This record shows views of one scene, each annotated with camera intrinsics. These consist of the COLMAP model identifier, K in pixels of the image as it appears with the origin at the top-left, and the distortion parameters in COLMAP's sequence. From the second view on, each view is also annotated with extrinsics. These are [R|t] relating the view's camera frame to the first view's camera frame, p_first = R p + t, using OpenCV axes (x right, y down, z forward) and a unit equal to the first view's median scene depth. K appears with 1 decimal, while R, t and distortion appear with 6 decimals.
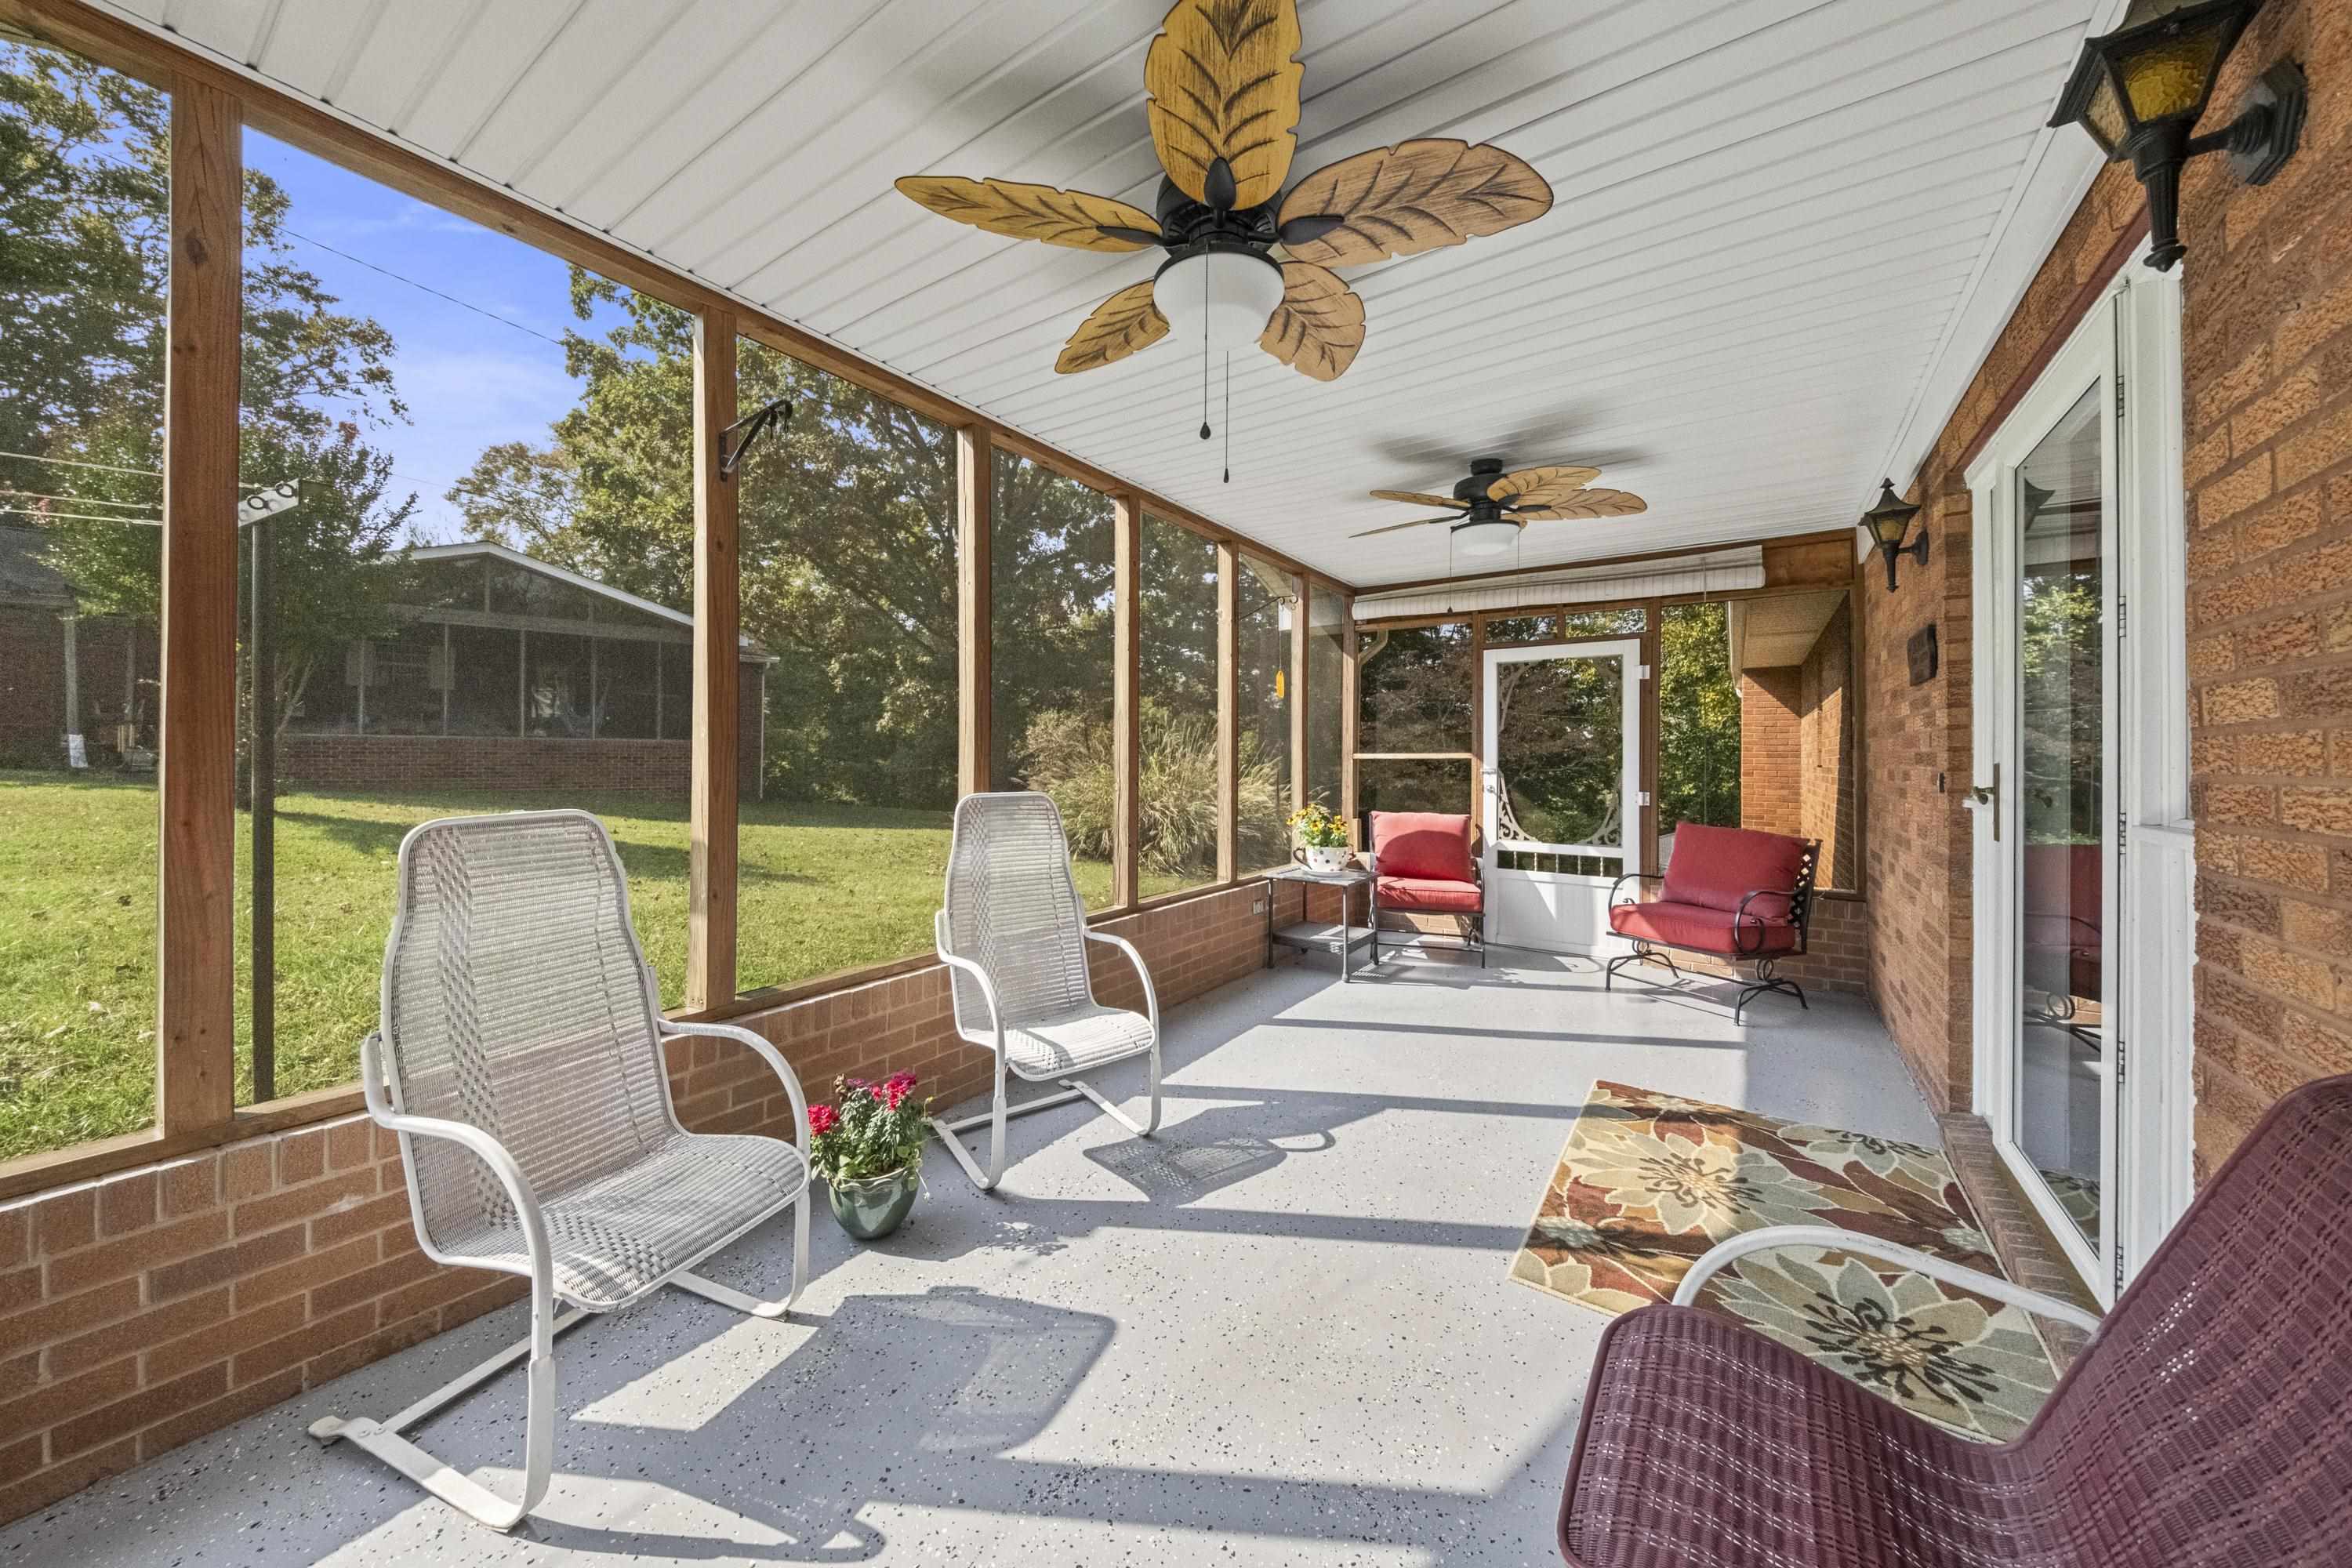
lens RADIAL K [[821.0, 0, 1152.8], [0, 821.0, 756.2], [0, 0, 1]] dist [0.007151, -0.002350]
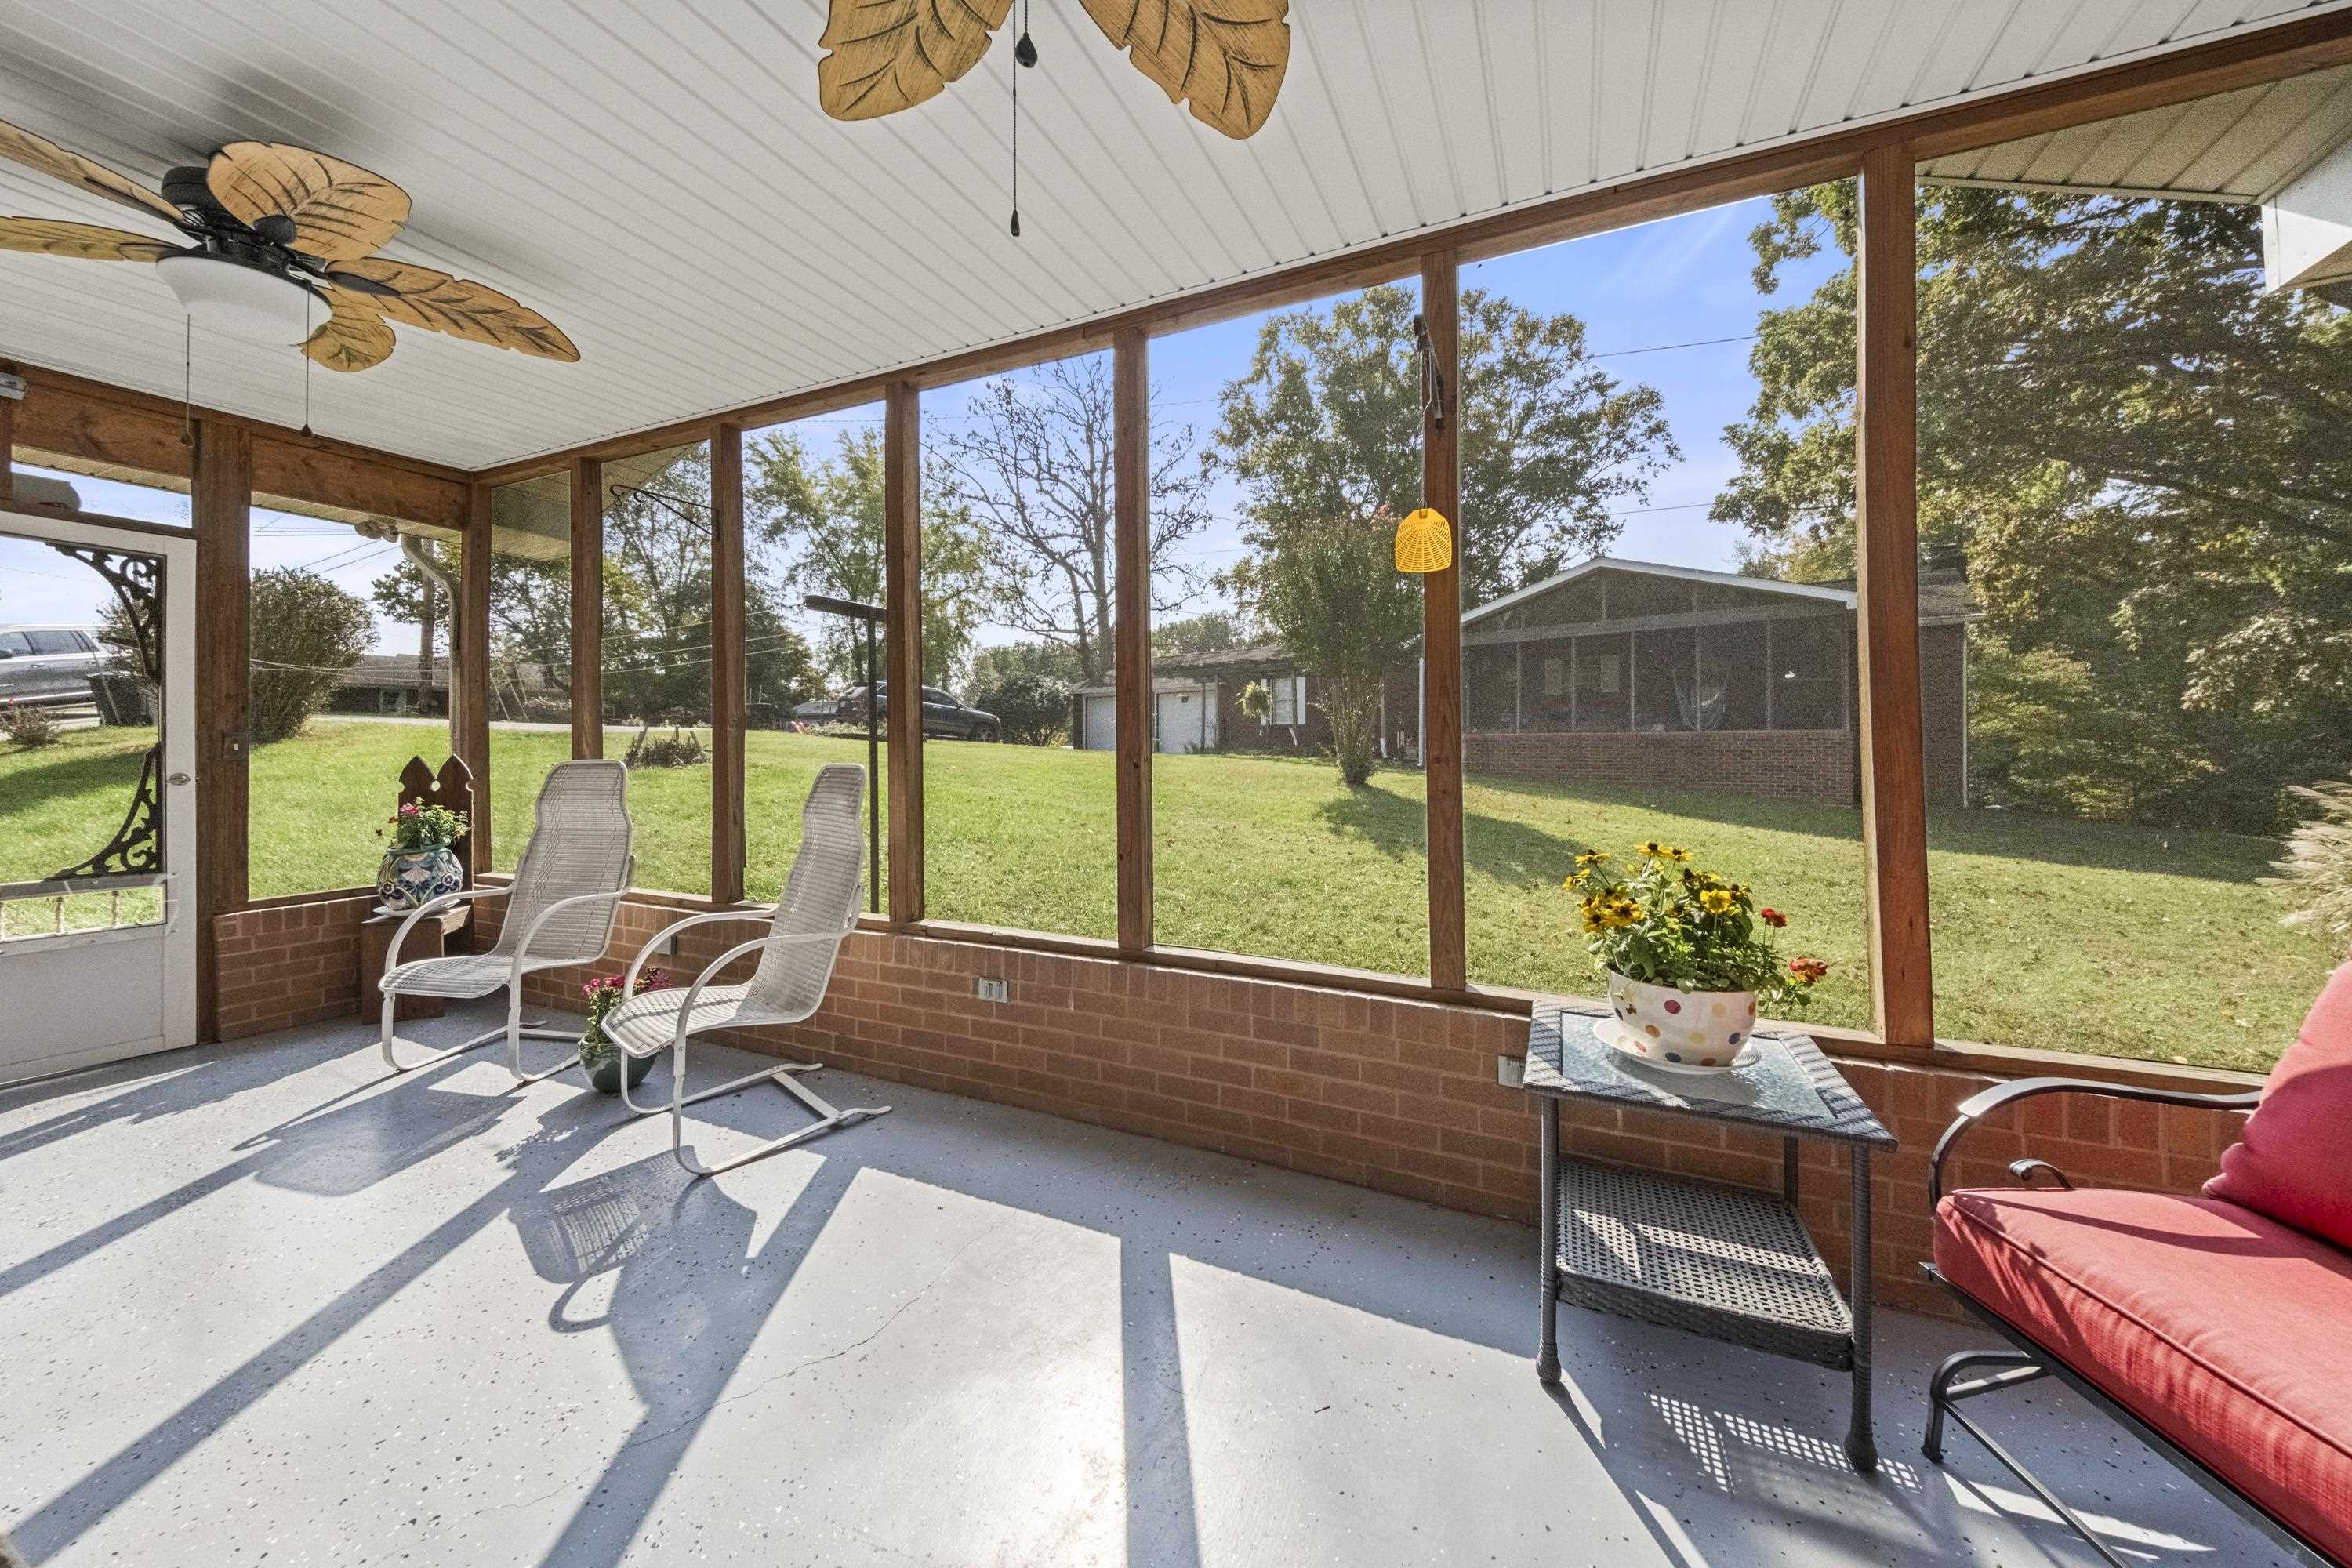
lens RADIAL K [[821.0, 0, 1182.7], [0, 821.0, 752.8], [0, 0, 1]] dist [0.007151, -0.002350]
pose [[0.178921, -0.004807, -0.983852, 0.464661], [-0.000452, 0.999988, -0.004968, 0.020126], [0.983863, 0.001333, 0.178916, 0.685292]]
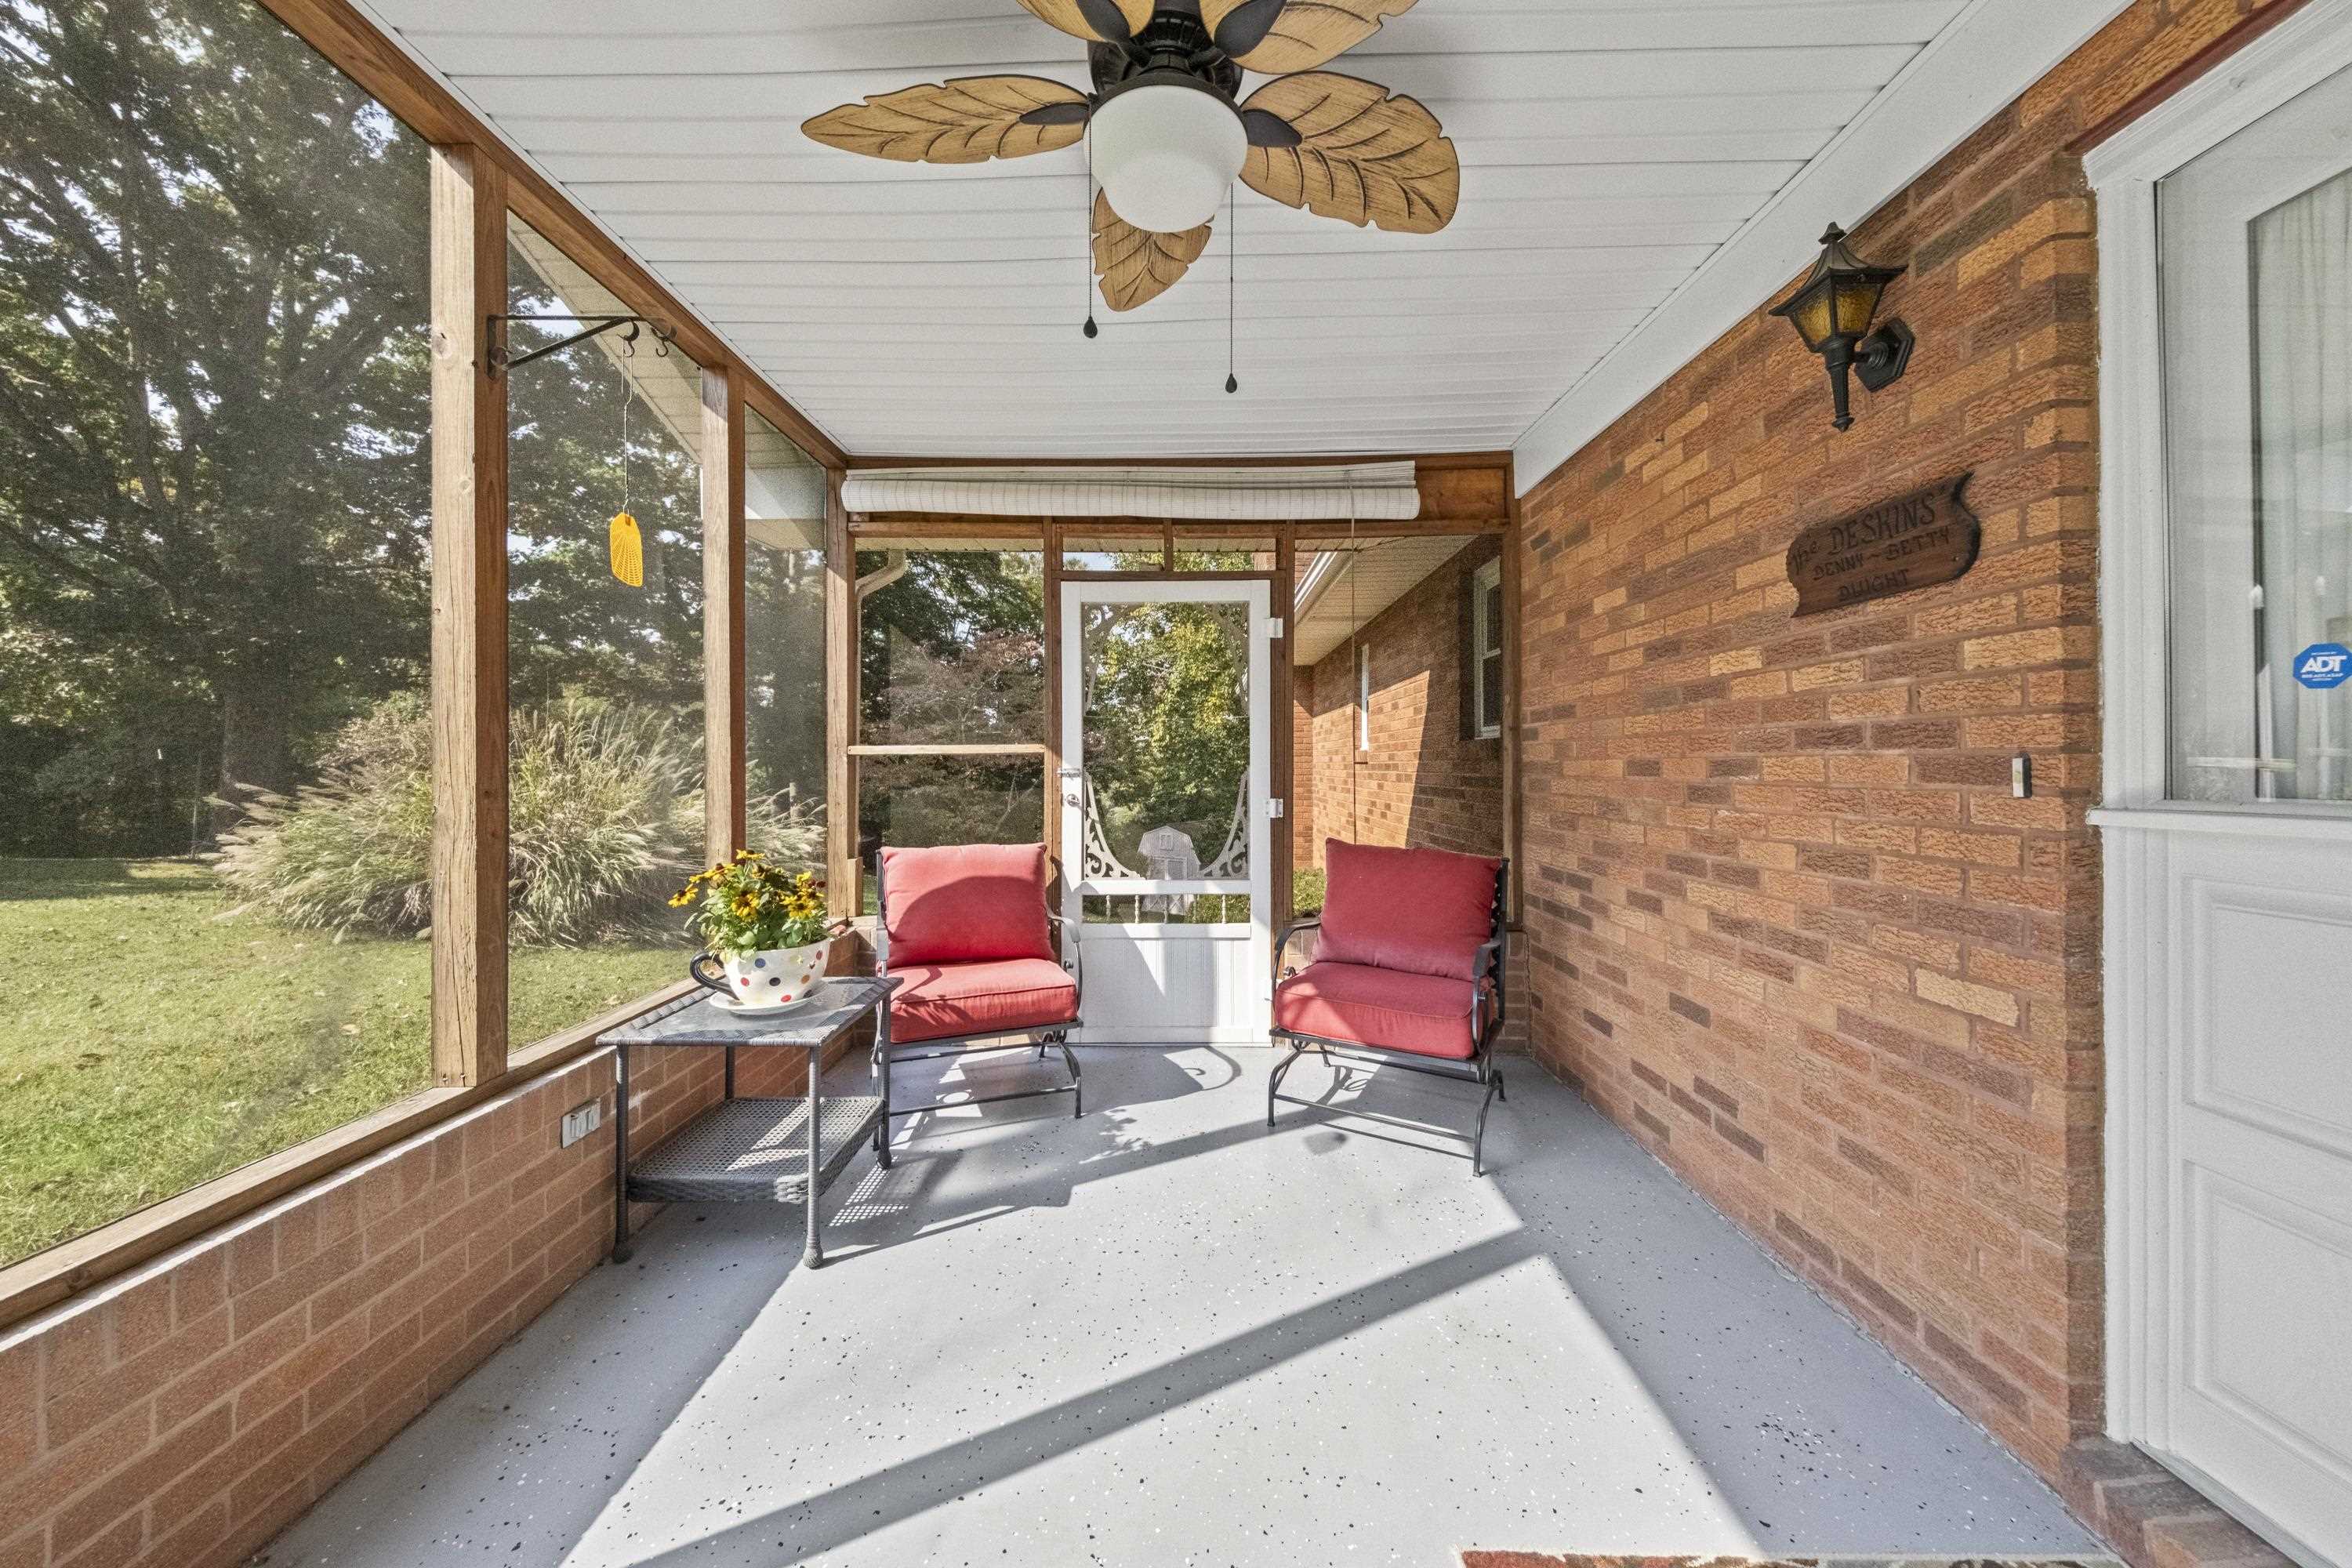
lens RADIAL K [[821.0, 0, 1175.8], [0, 821.0, 753.8], [0, 0, 1]] dist [0.007151, -0.002350]
pose [[0.824794, -0.001708, 0.565431, 0.126115], [0.006485, 0.999958, -0.006439, 0.009419], [-0.565396, 0.008977, 0.824771, 0.459953]]
